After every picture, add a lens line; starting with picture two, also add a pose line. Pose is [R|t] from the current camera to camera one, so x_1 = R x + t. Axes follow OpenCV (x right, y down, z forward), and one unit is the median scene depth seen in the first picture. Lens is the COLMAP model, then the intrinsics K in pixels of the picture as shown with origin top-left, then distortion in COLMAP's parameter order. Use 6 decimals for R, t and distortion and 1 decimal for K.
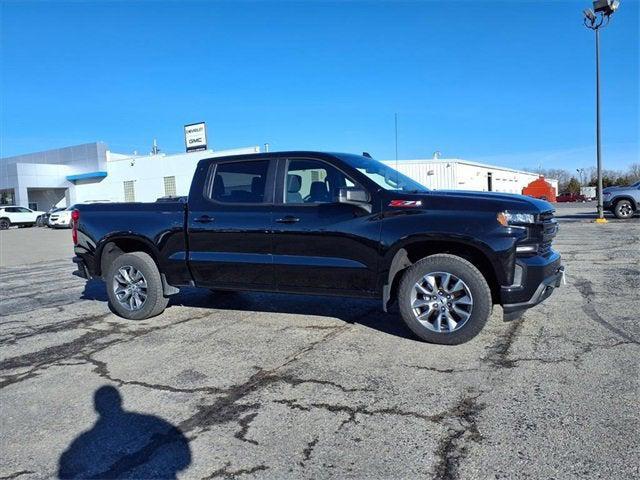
lens RADIAL K [[509.3, 0, 320.6], [0, 509.3, 260.2], [0, 0, 1]] dist [0.031001, -0.039205]
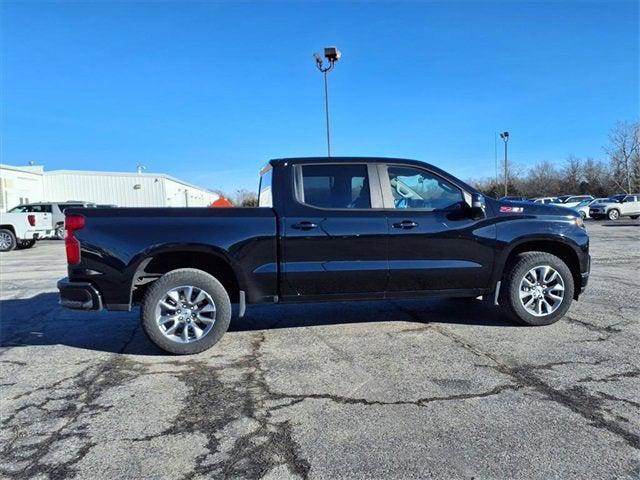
lens RADIAL K [[518.5, 0, 322.3], [0, 518.5, 264.1], [0, 0, 1]] dist [0.014234, -0.013219]
pose [[0.795591, -0.044232, 0.604217, -0.818178], [0.061763, 0.998057, -0.008261, -0.003216], [-0.602677, 0.043891, 0.796777, 0.285569]]
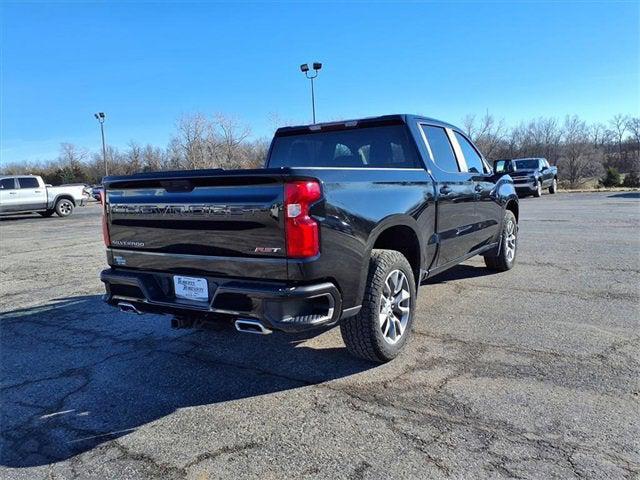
lens RADIAL K [[509.3, 0, 320.6], [0, 509.3, 260.2], [0, 0, 1]] dist [0.031001, -0.039205]
pose [[0.116464, -0.122705, 0.985586, -1.164684], [0.150043, 0.983123, 0.104669, -0.091286], [-0.981796, 0.135690, 0.132909, 1.195743]]
